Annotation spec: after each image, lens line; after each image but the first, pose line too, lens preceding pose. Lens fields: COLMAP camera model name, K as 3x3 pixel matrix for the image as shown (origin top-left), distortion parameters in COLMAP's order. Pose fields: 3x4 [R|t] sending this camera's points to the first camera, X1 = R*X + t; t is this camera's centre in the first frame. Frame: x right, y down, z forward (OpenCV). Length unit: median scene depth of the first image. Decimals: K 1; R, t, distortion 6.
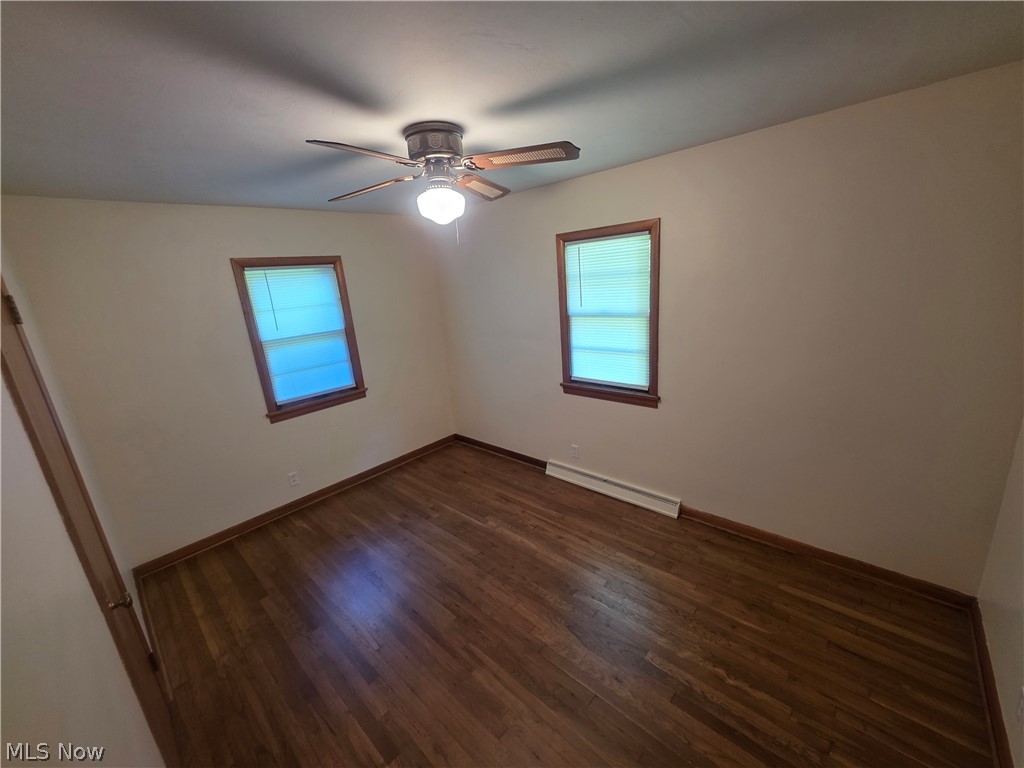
lens RADIAL K [[409.0, 0, 511.8], [0, 409.0, 389.0], [0, 0, 1]] dist [0.001030, 0.000507]
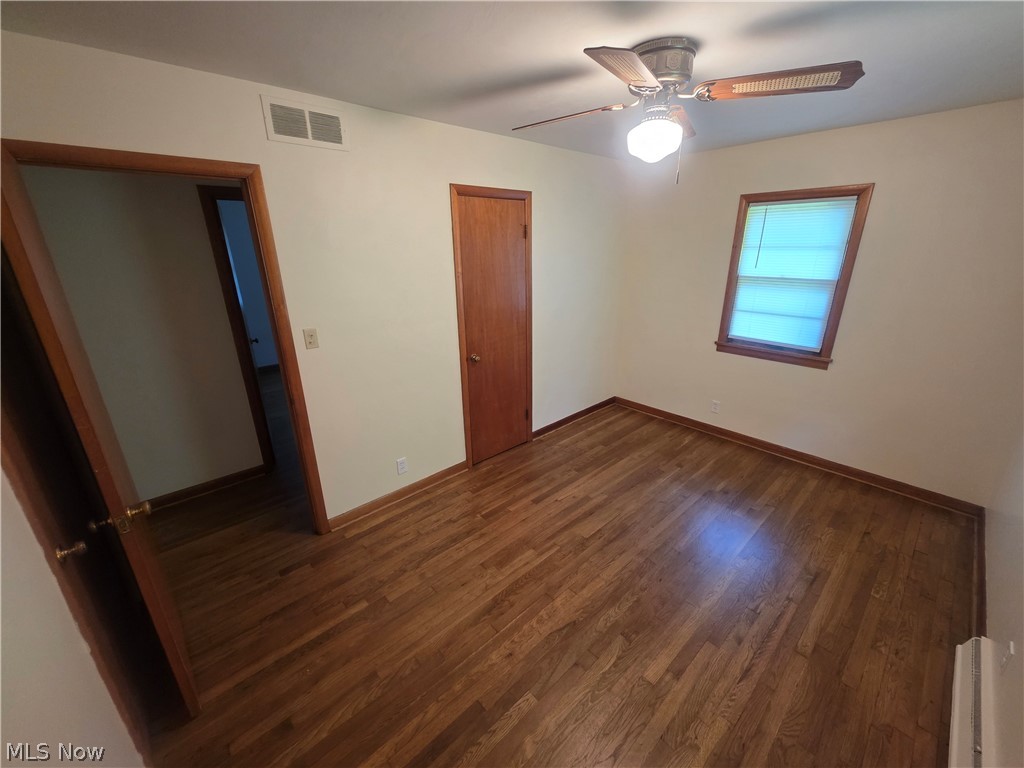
lens RADIAL K [[409.0, 0, 515.8], [0, 409.0, 384.0], [0, 0, 1]] dist [0.001030, 0.000507]
pose [[-0.075510, 0.403162, -0.912008, 0.658185], [-0.252318, 0.877128, 0.408634, -0.198918], [0.964694, 0.260972, 0.035493, 0.596905]]
